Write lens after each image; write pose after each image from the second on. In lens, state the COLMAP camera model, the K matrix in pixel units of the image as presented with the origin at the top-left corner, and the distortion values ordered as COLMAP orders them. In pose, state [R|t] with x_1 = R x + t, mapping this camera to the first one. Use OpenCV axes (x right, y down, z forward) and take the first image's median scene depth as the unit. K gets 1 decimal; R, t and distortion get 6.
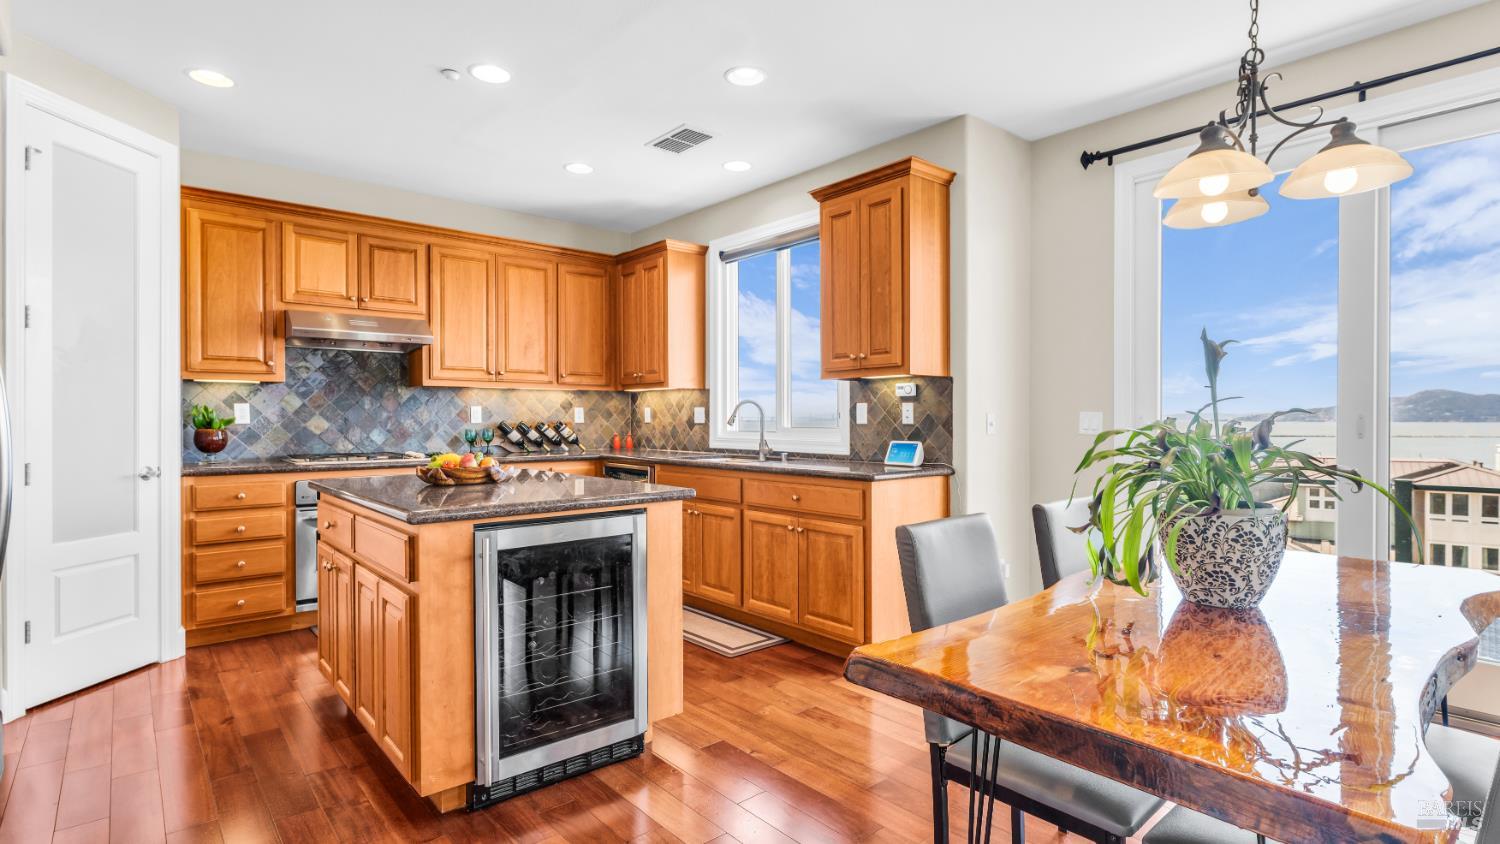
lens RADIAL K [[722.8, 0, 747.9], [0, 722.8, 419.9], [0, 0, 1]] dist [0.004985, -0.000442]
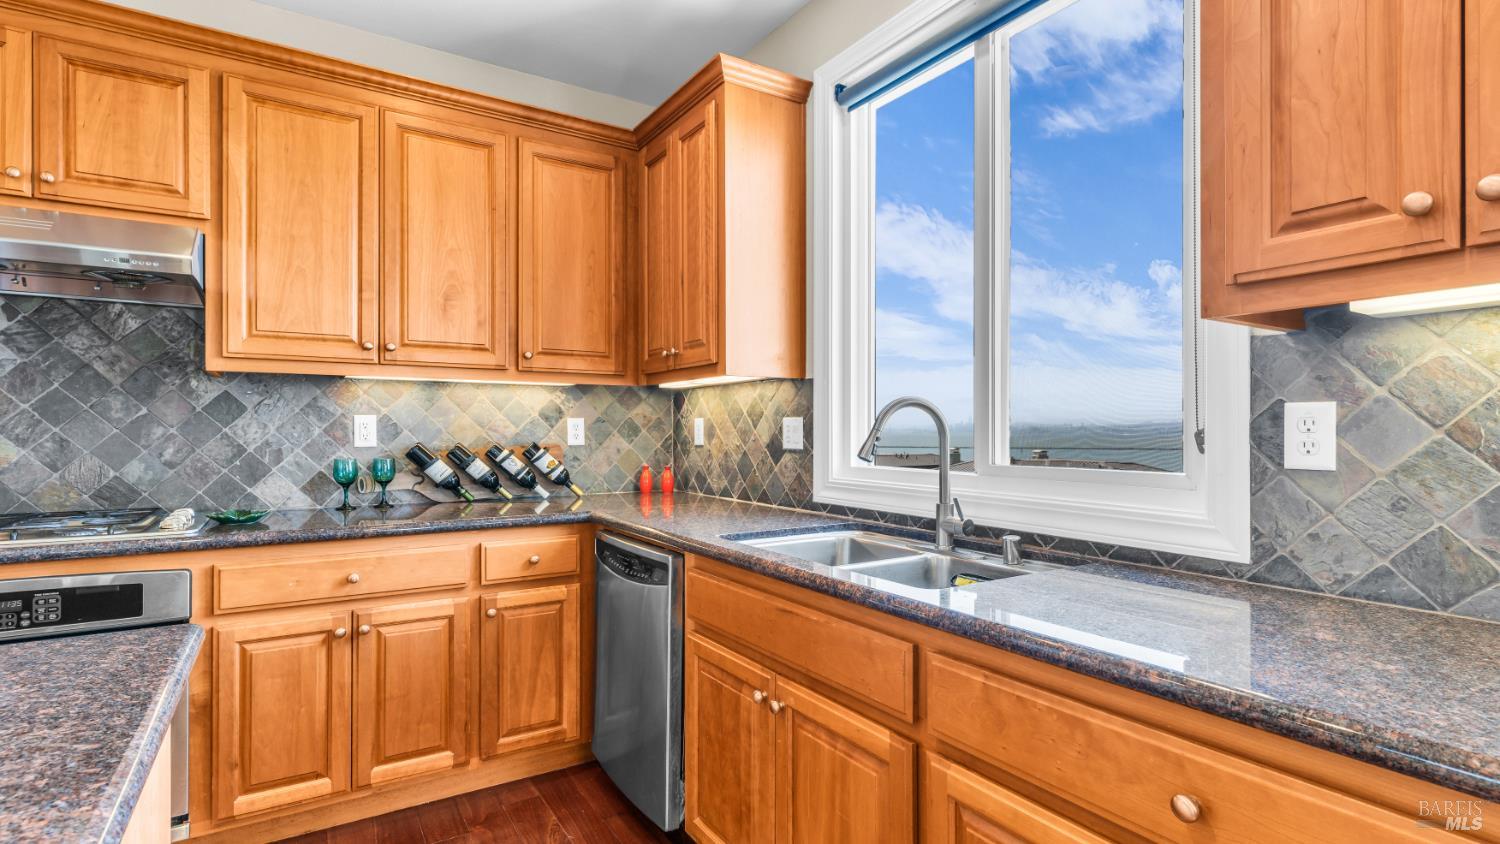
lens RADIAL K [[722.8, 0, 741.4], [0, 722.8, 428.6], [0, 0, 1]] dist [0.004985, -0.000442]
pose [[0.988451, 0.002183, -0.151523, -0.027718], [-0.002747, 0.999990, -0.003516, -0.007762], [0.151514, 0.003892, 0.988447, 0.521653]]
